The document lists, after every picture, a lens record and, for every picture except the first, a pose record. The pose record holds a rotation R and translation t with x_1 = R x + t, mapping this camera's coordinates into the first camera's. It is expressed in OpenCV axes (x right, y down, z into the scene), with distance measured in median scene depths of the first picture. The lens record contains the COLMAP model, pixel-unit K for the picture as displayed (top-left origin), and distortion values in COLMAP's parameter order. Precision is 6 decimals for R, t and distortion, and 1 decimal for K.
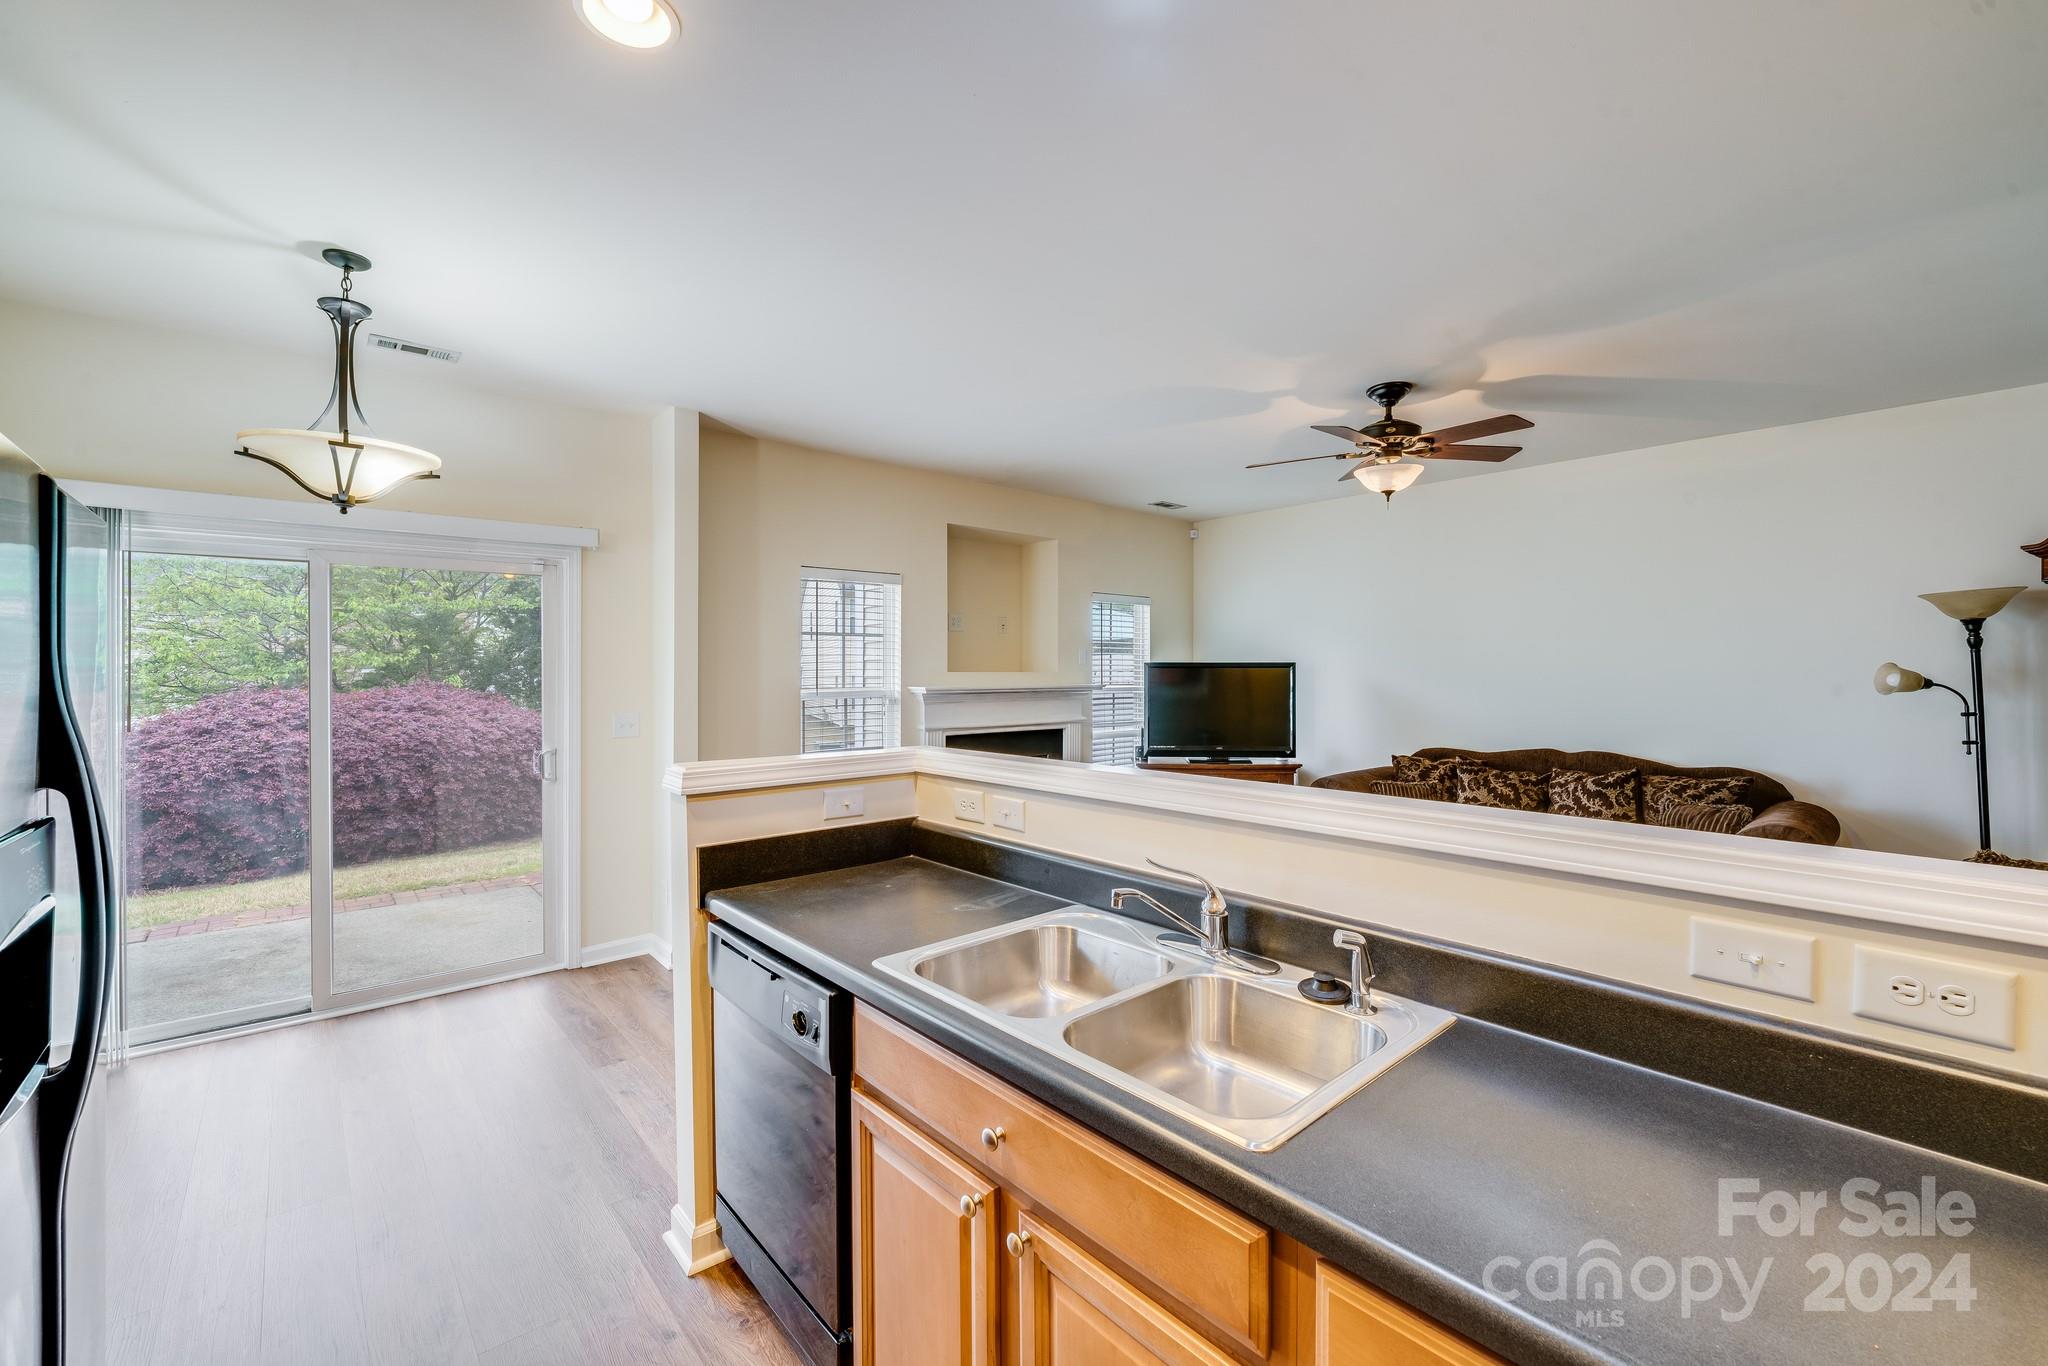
lens RADIAL K [[842.4, 0, 1022.9], [0, 842.4, 674.7], [0, 0, 1]] dist [-0.000207, -0.005471]
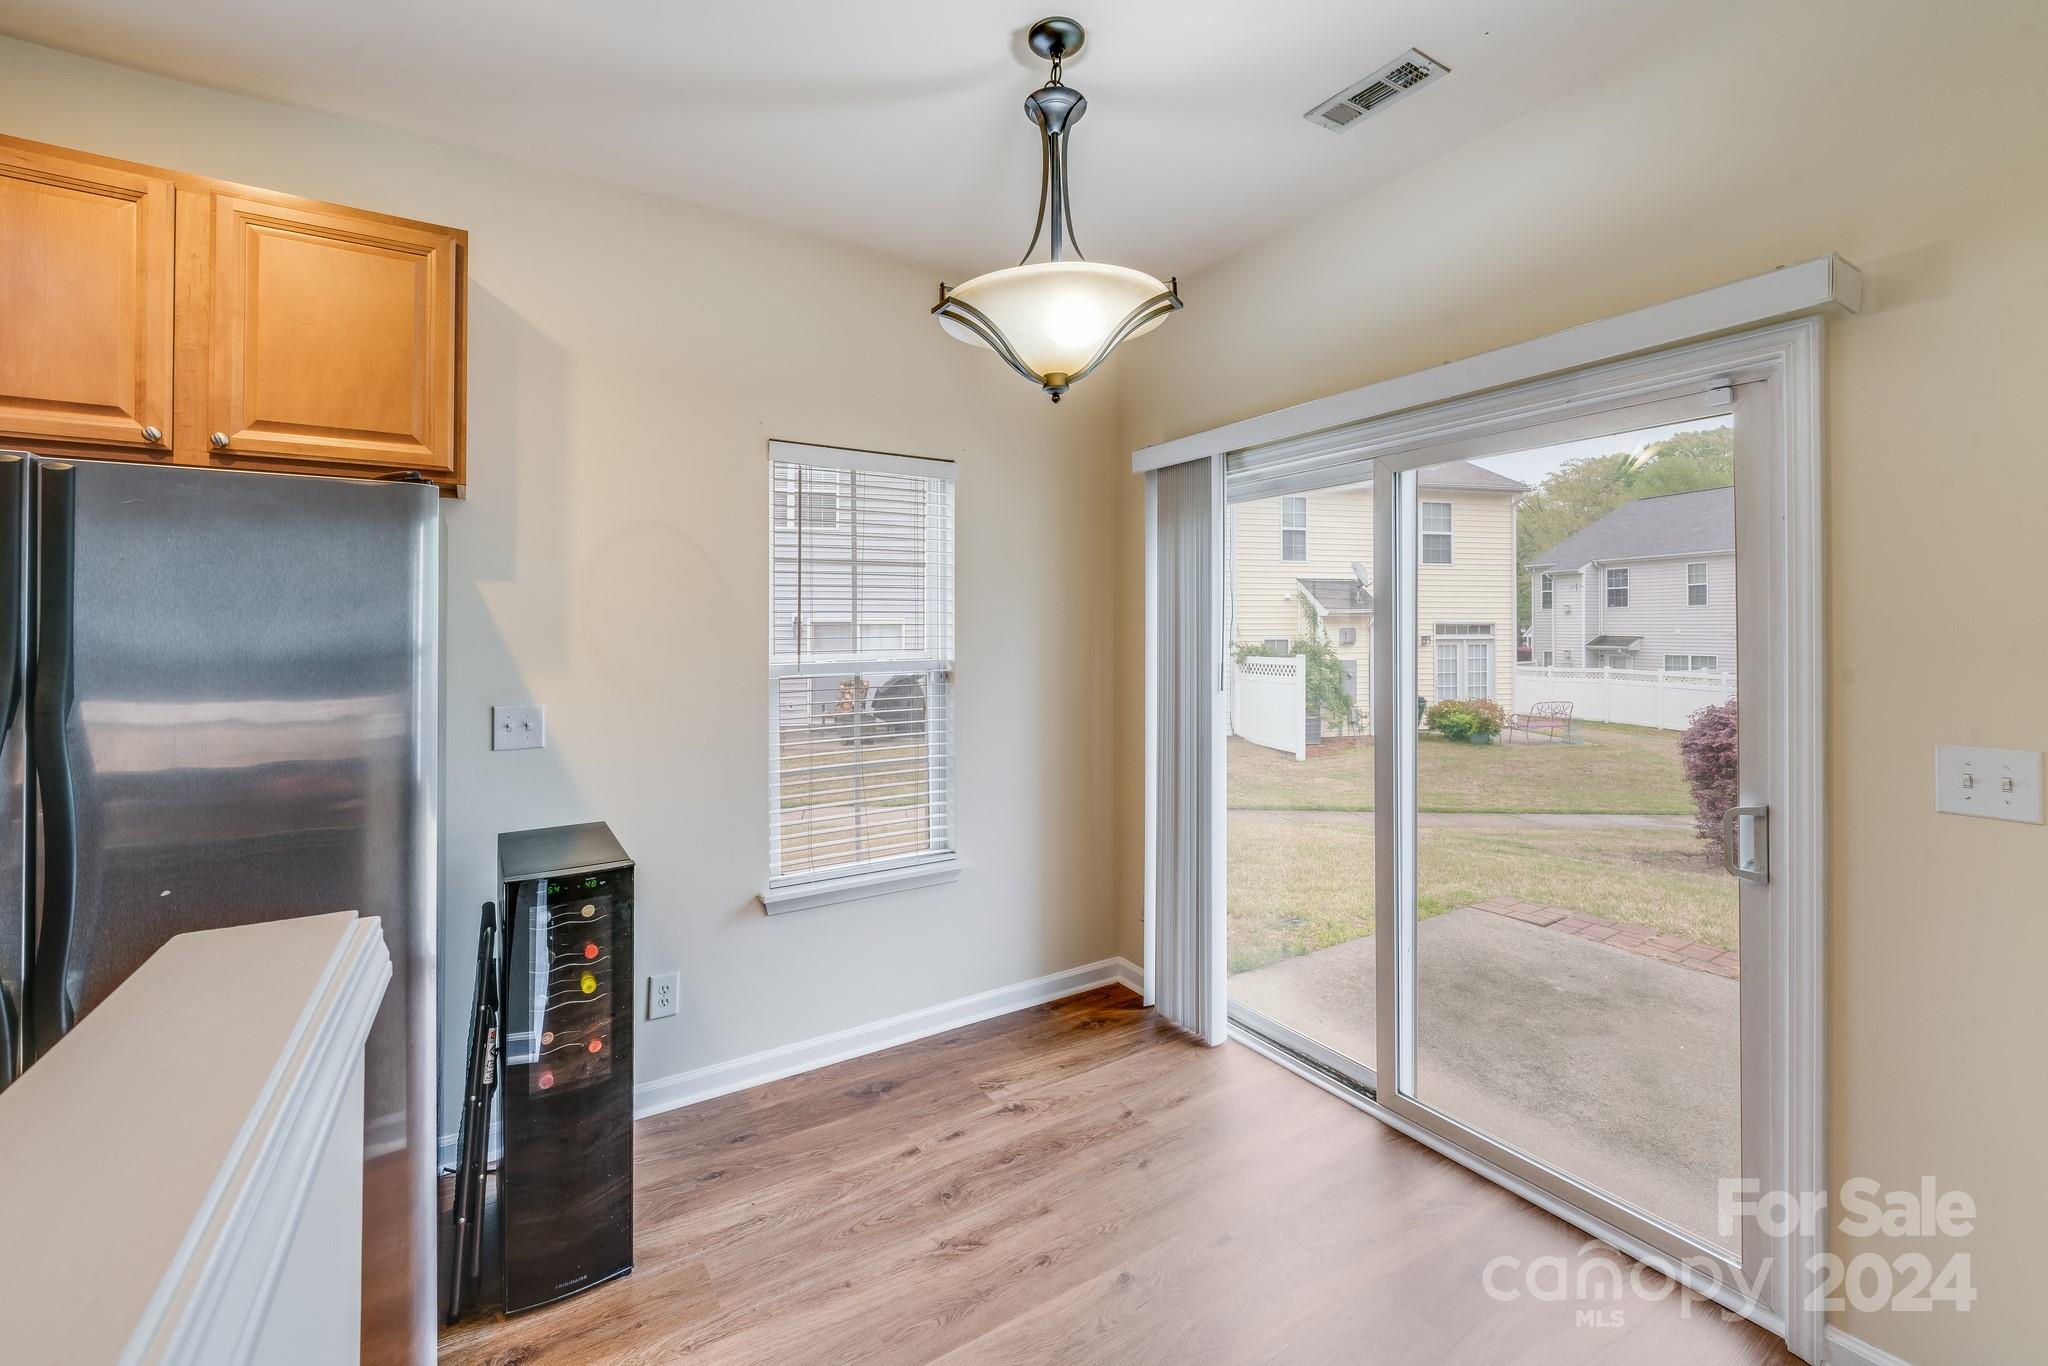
lens RADIAL K [[836.1, 0, 1012.2], [0, 836.1, 623.4], [0, 0, 1]] dist [-0.000793, -0.000129]
pose [[-0.164063, -0.004558, -0.986439, -0.066493], [-0.001748, 0.999989, -0.004330, -0.002572], [0.986448, 0.001014, -0.164069, 0.613763]]
